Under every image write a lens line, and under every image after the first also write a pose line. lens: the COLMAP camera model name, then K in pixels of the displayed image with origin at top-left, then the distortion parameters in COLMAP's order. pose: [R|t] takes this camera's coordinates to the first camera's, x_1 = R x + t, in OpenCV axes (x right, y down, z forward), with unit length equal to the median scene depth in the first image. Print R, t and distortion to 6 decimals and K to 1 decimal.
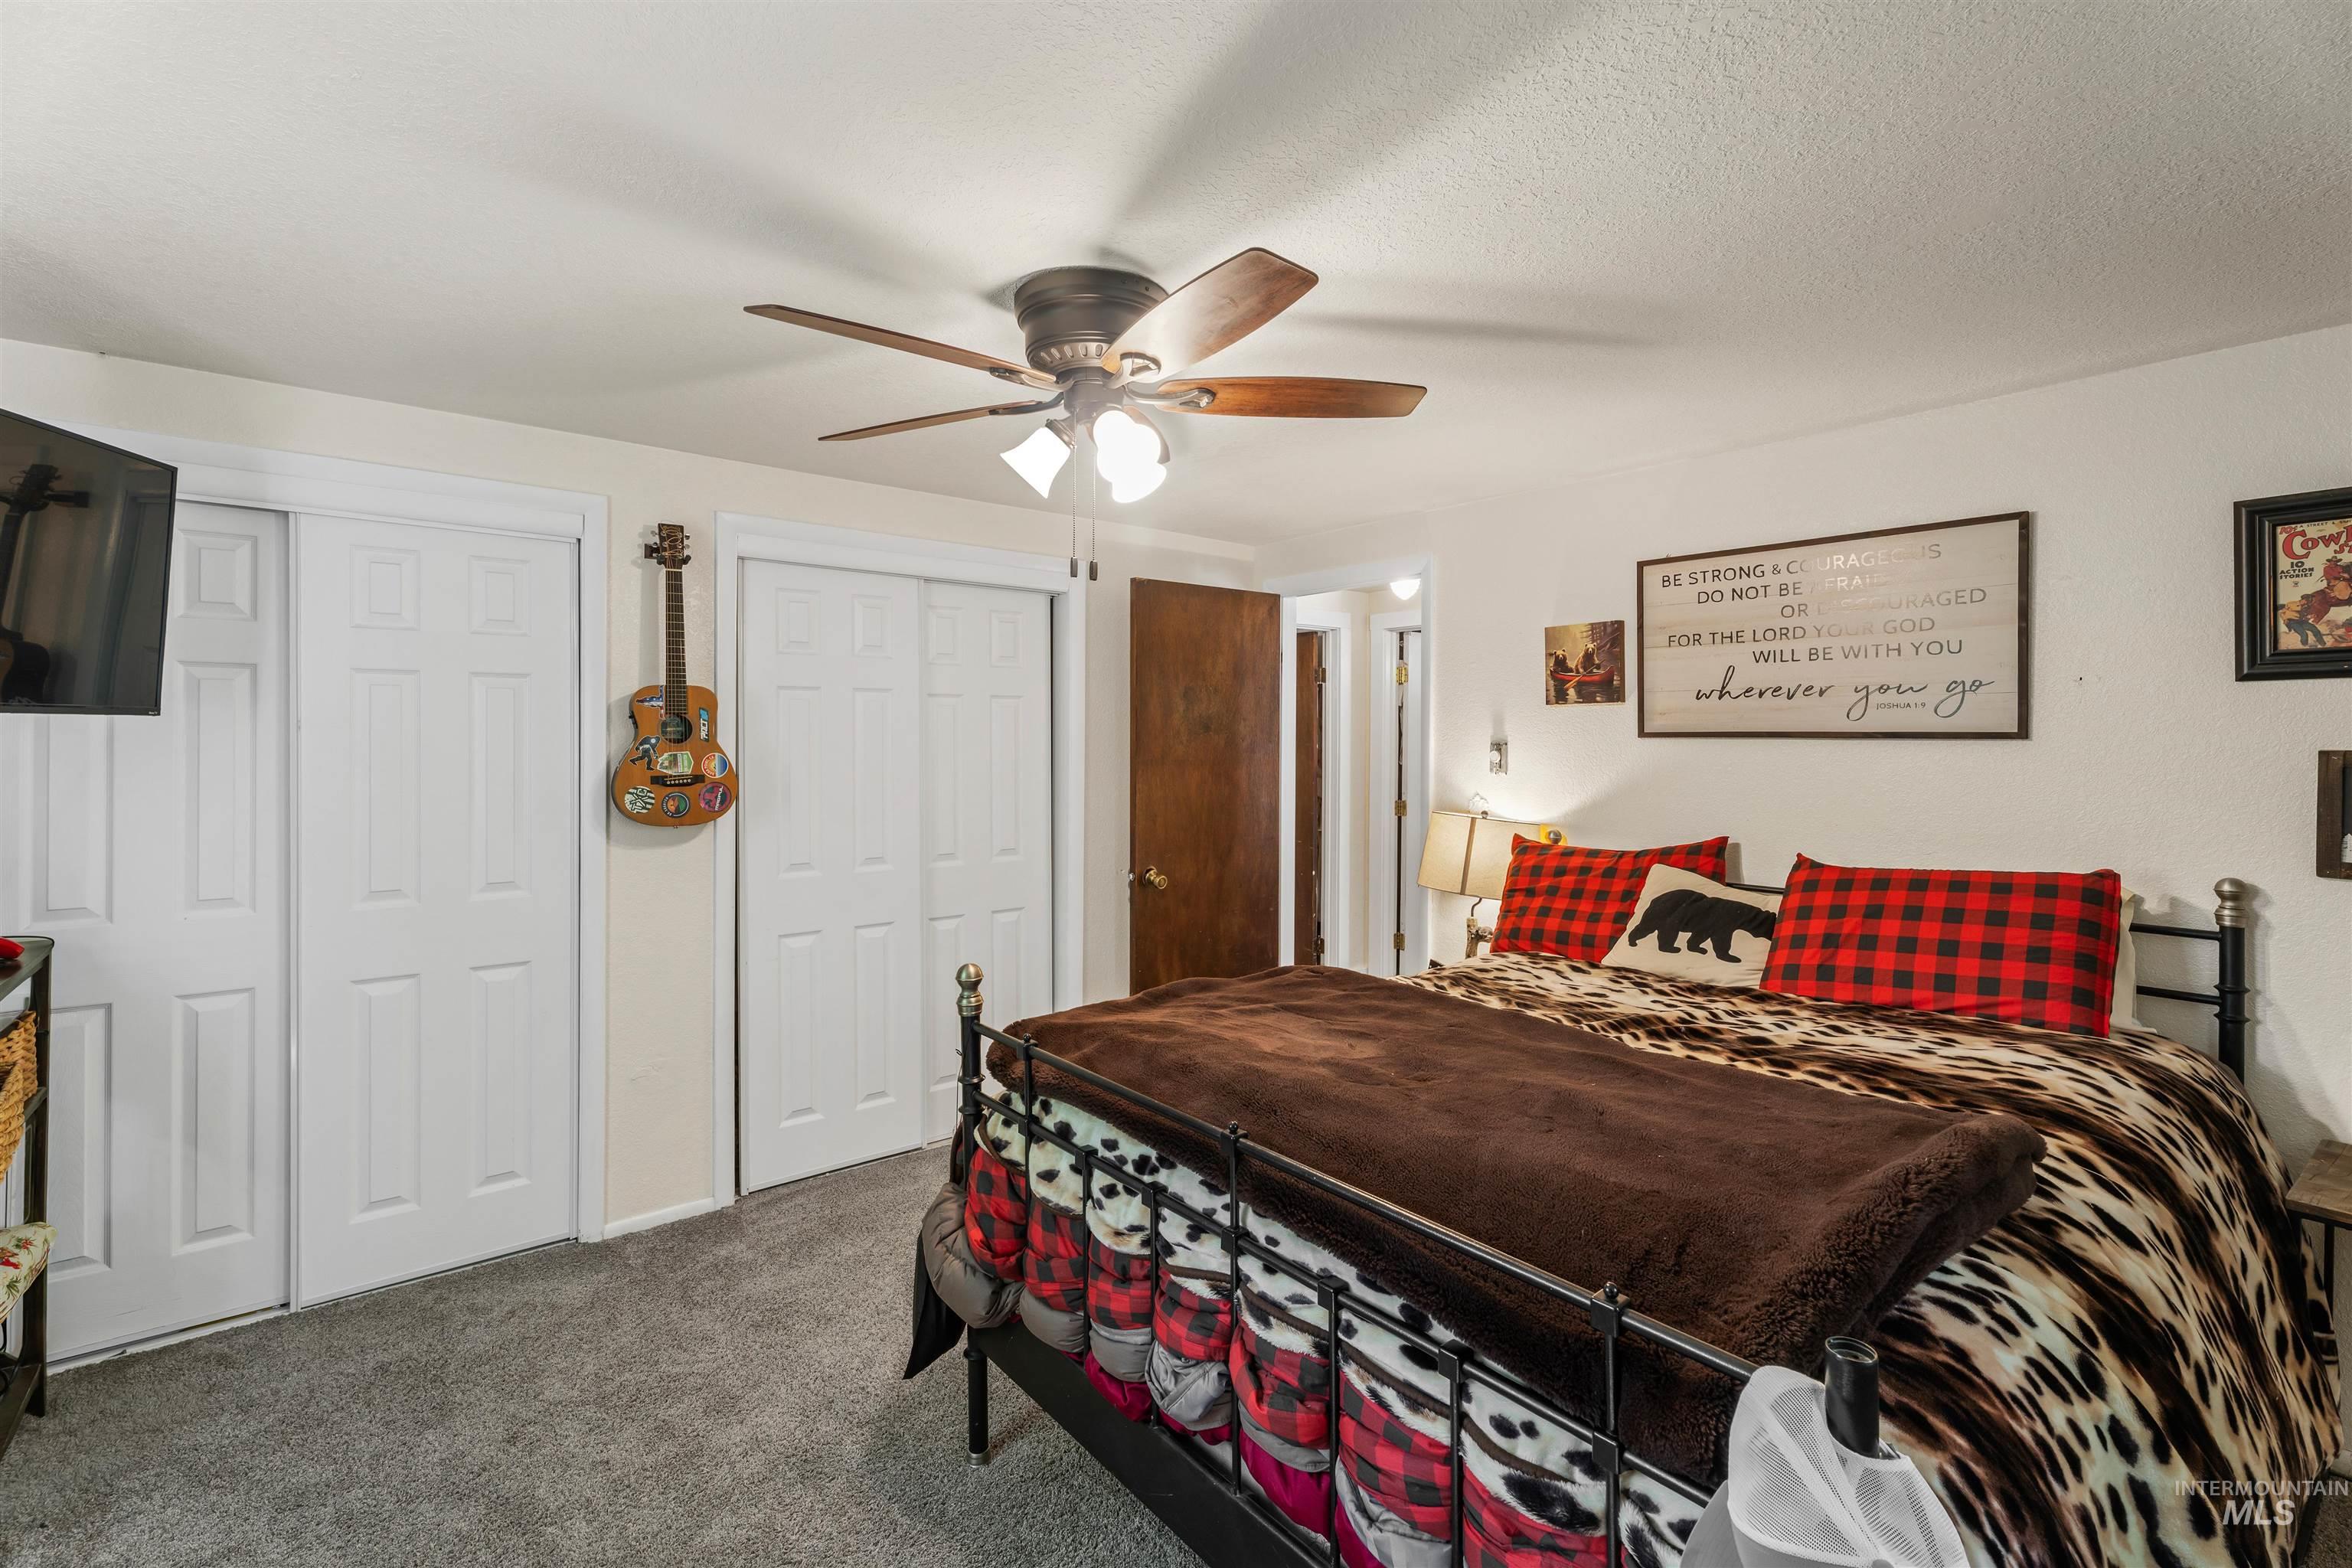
lens RADIAL K [[1052.4, 0, 1173.3], [0, 1052.4, 772.9], [0, 0, 1]] dist [0.000592, 0.000147]
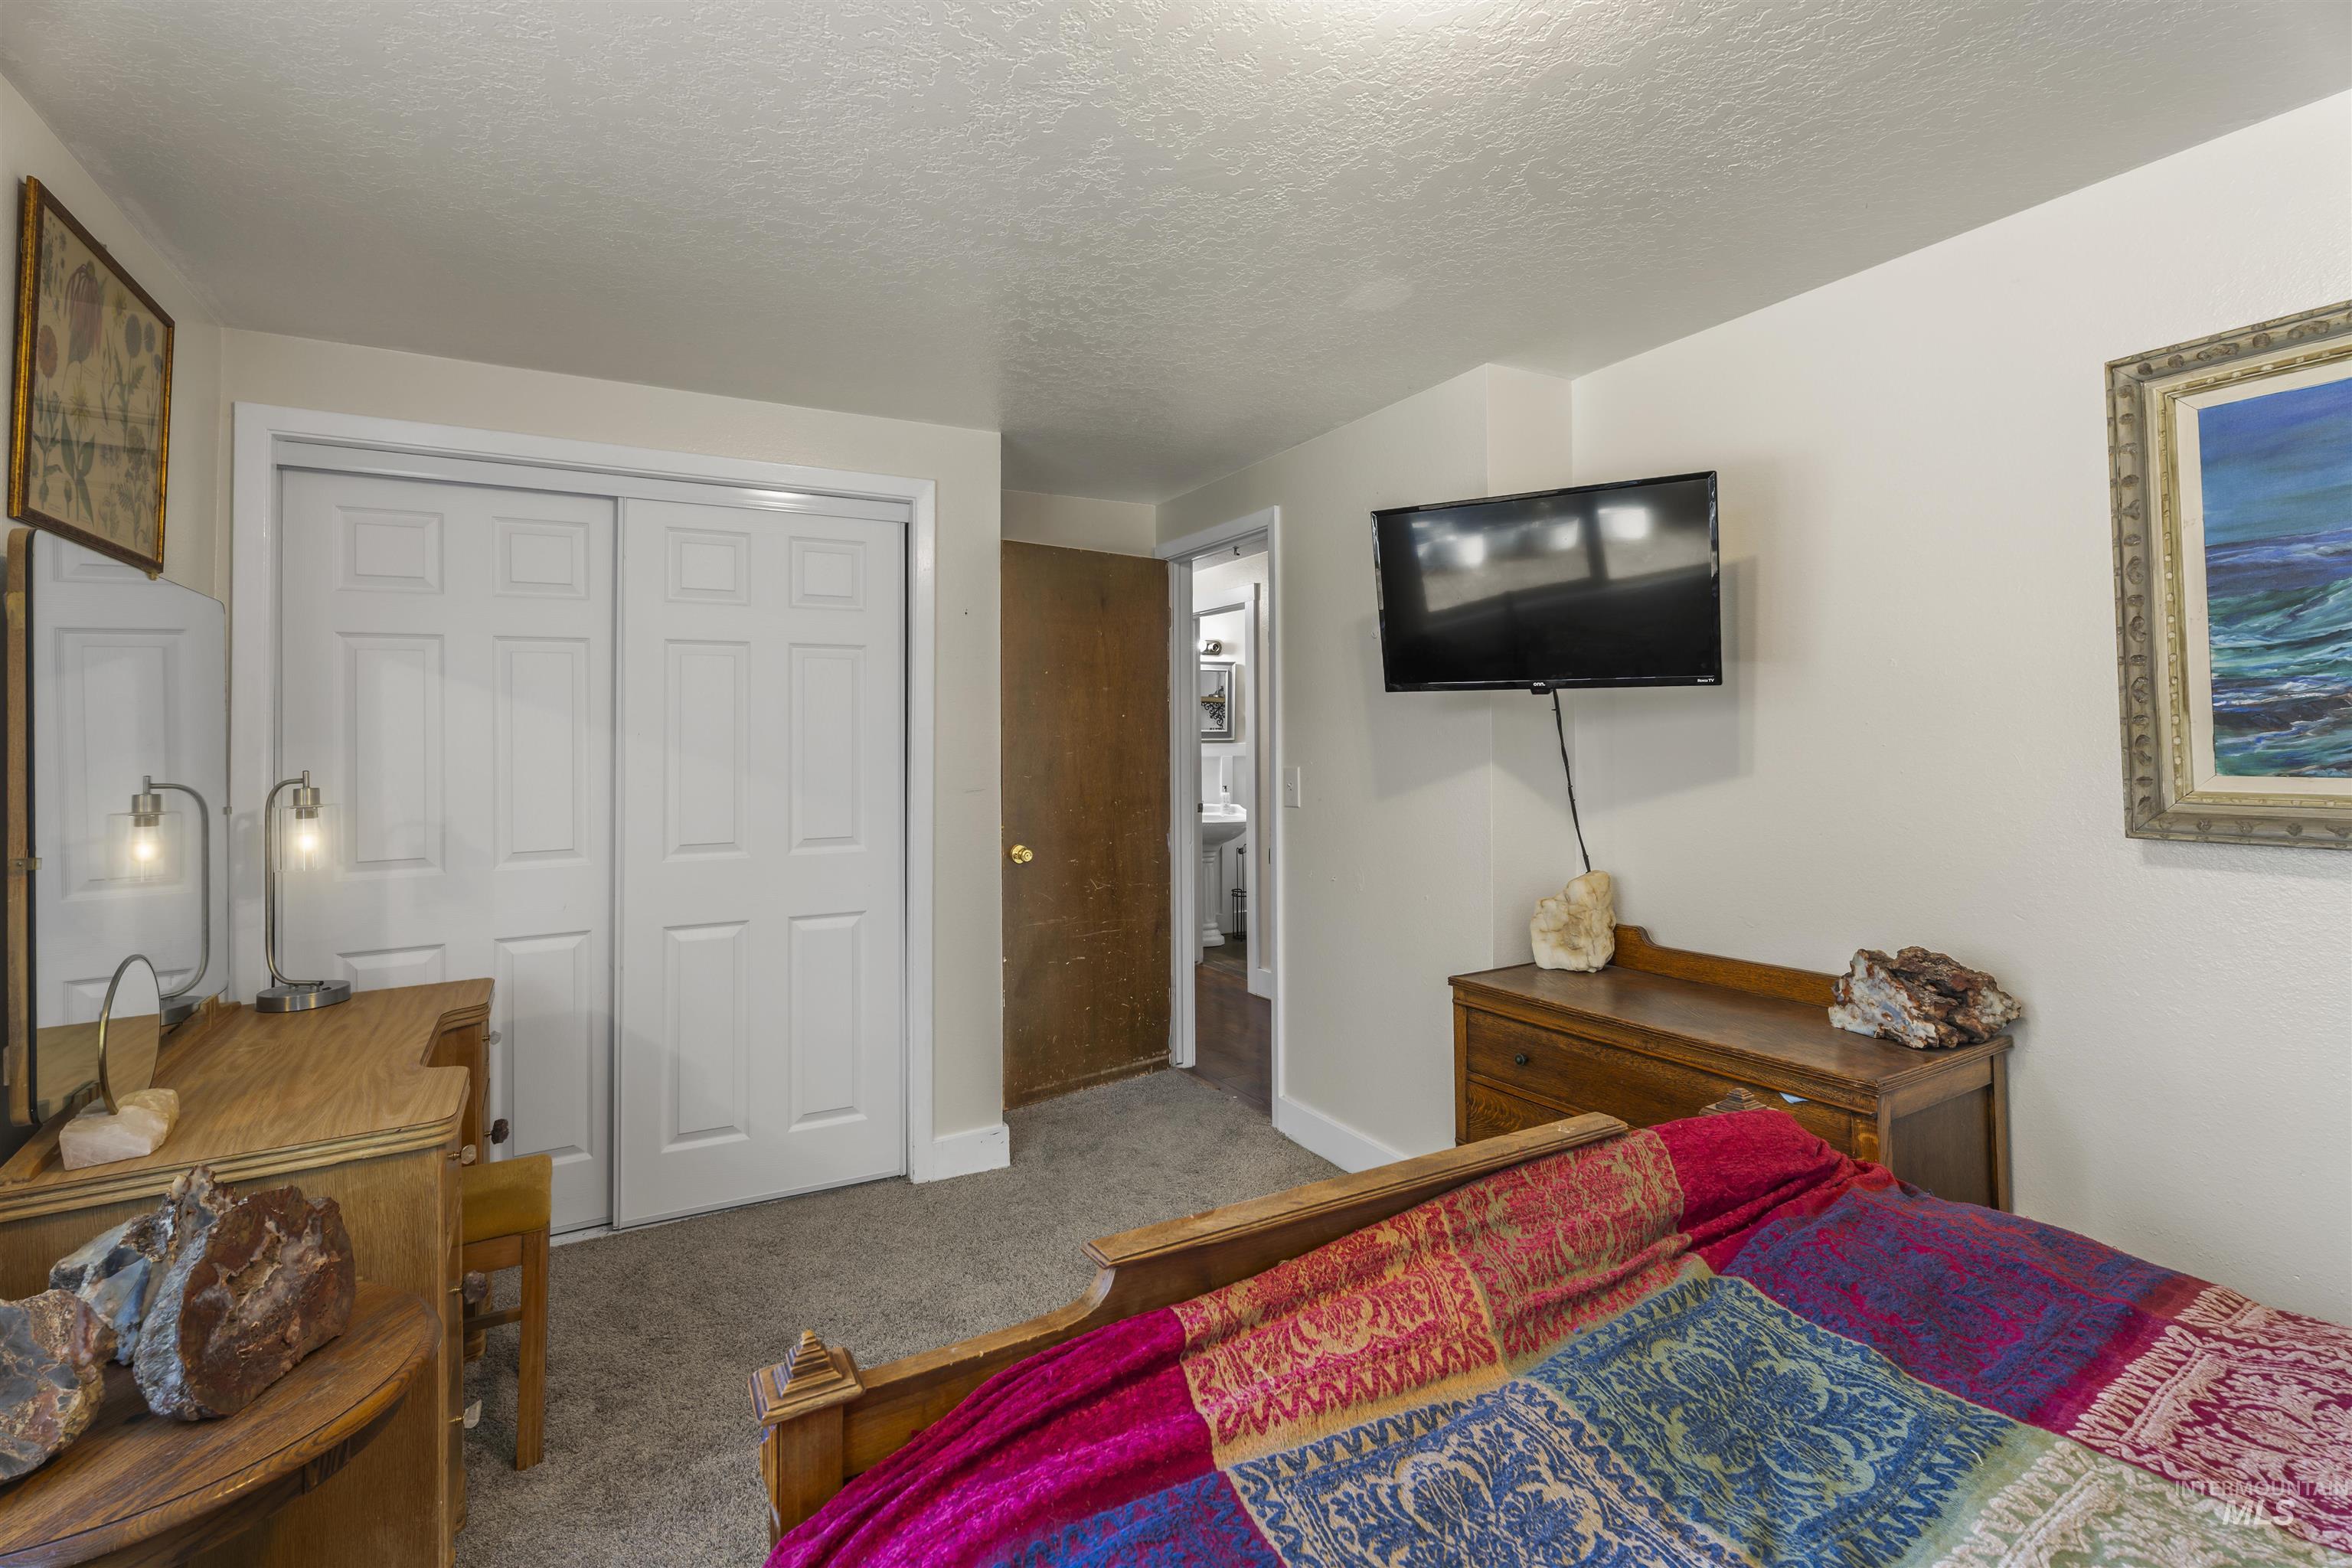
lens RADIAL K [[1079.9, 0, 1275.1], [0, 1079.9, 734.6], [0, 0, 1]] dist [-0.001125, -0.000076]
pose [[0.974659, -0.006315, -0.223606, 0.086591], [0.007621, 0.999959, 0.004979, -0.001475], [0.223566, -0.006557, 0.974667, 0.071054]]
